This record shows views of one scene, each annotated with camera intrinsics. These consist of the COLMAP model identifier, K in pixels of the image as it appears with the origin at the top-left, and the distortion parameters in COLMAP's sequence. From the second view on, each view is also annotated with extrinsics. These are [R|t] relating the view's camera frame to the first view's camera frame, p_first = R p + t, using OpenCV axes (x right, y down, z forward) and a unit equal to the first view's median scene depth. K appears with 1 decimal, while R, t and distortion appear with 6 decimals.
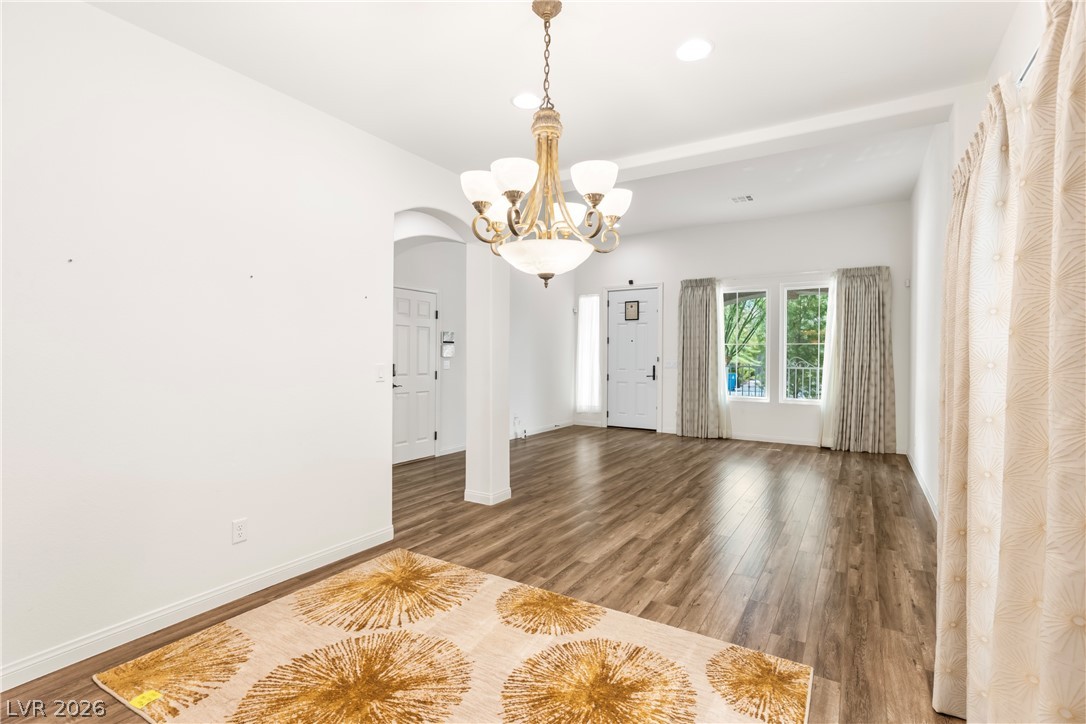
lens RADIAL K [[521.0, 0, 534.6], [0, 521.0, 361.3], [0, 0, 1]] dist [0.000806, 0.001606]
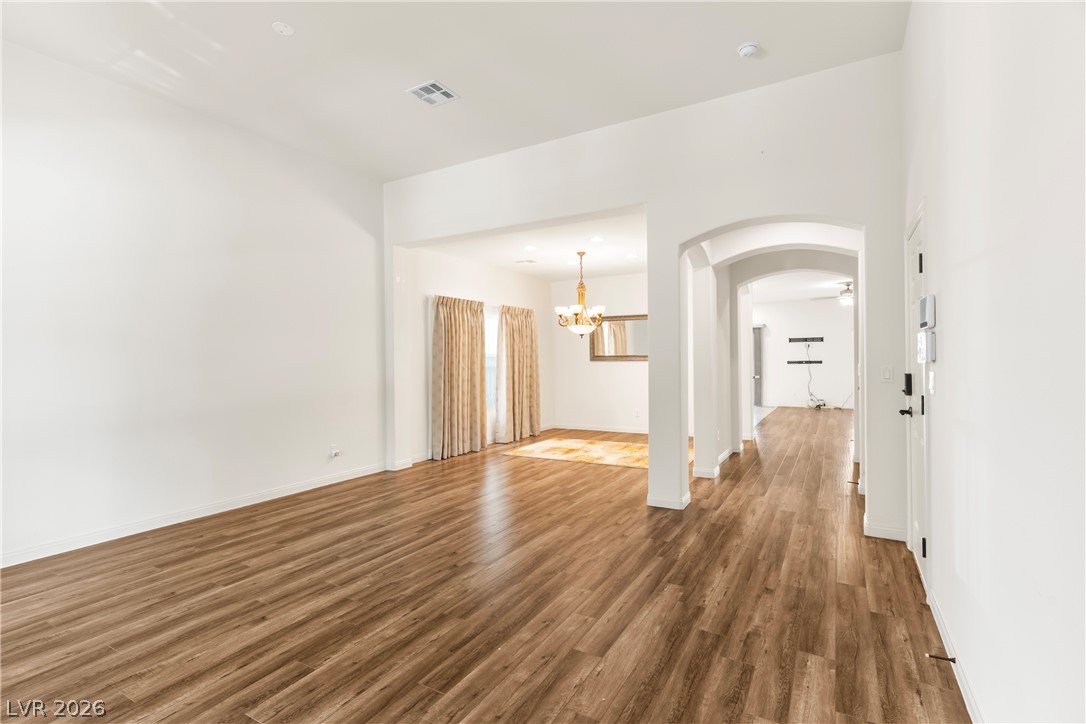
lens RADIAL K [[521.0, 0, 526.6], [0, 521.0, 355.6], [0, 0, 1]] dist [0.000806, 0.001606]
pose [[-0.999837, 0.002899, -0.017841, 0.132383], [0.002828, 0.999988, 0.003980, -0.014493], [0.017852, 0.003928, -0.999833, 1.322926]]
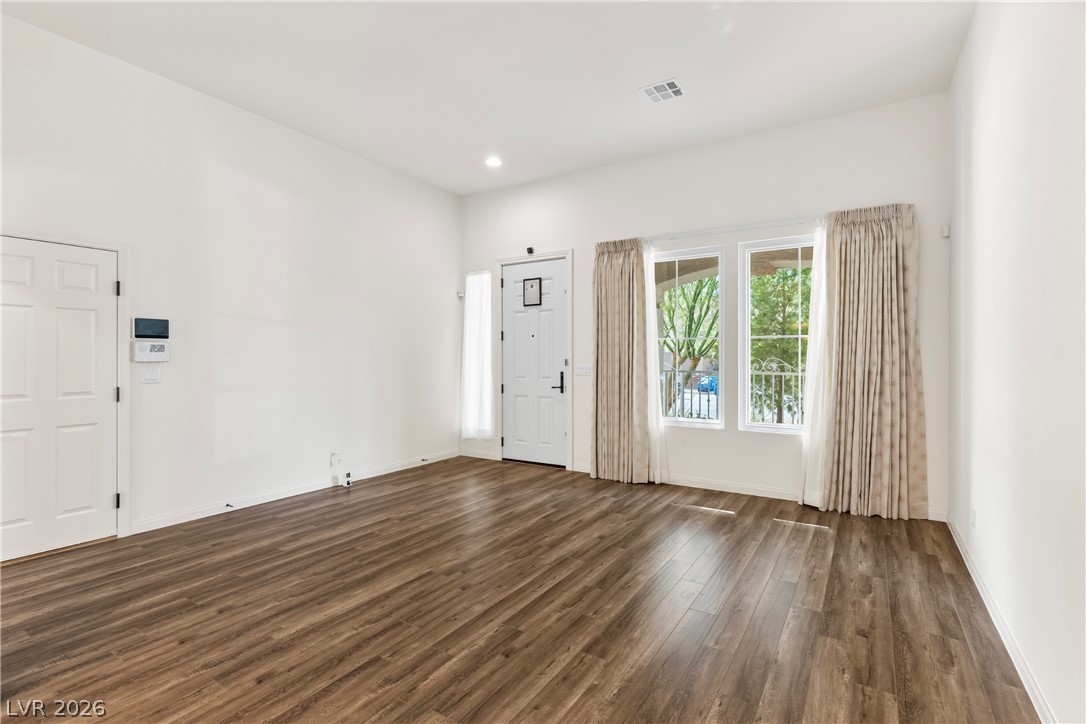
lens RADIAL K [[521.0, 0, 535.1], [0, 521.0, 360.0], [0, 0, 1]] dist [0.000806, 0.001606]
pose [[0.999931, -0.006699, -0.009599, 0.255452], [0.006644, 0.999962, -0.005677, -0.004294], [0.009636, 0.005613, 0.999938, 0.405837]]
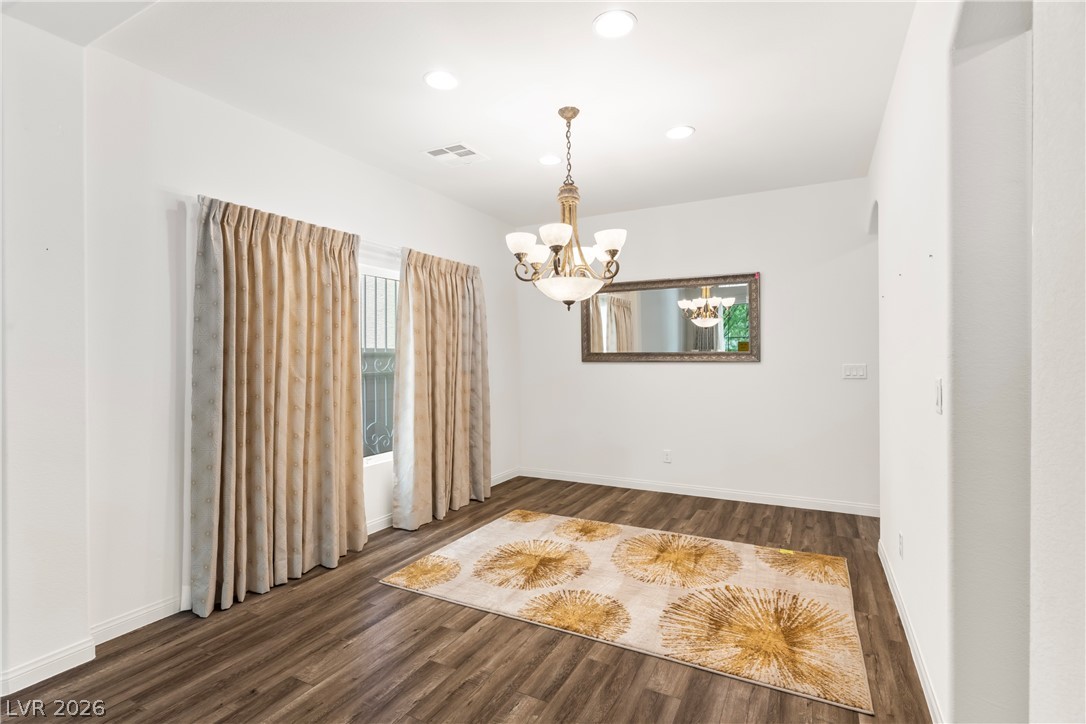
lens RADIAL K [[521.0, 0, 526.4], [0, 521.0, 356.6], [0, 0, 1]] dist [0.000806, 0.001606]
pose [[-0.998776, -0.001644, -0.049434, 0.063876], [-0.002123, 0.999951, 0.009642, -0.009860], [0.049415, 0.009735, -0.998731, 0.744167]]
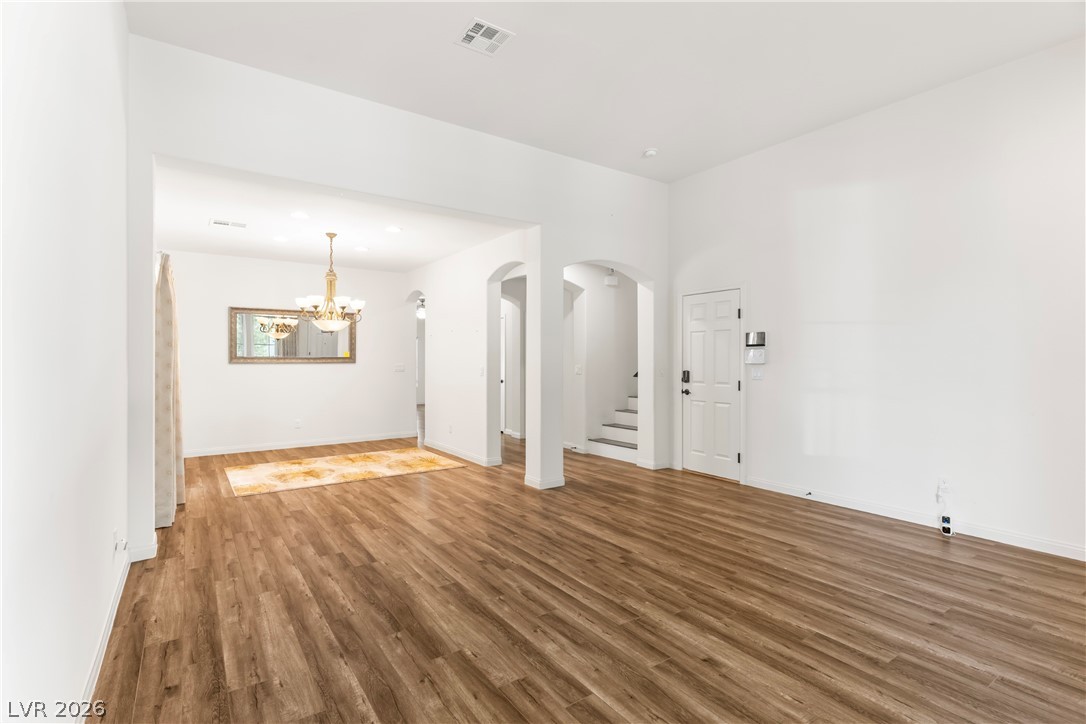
lens RADIAL K [[521.0, 0, 556.3], [0, 521.0, 361.8], [0, 0, 1]] dist [0.000806, 0.001606]
pose [[-0.382476, -0.004948, -0.923952, 0.652745], [-0.014647, 0.999892, 0.000708, -0.007858], [0.923849, 0.013804, -0.382507, 0.977904]]
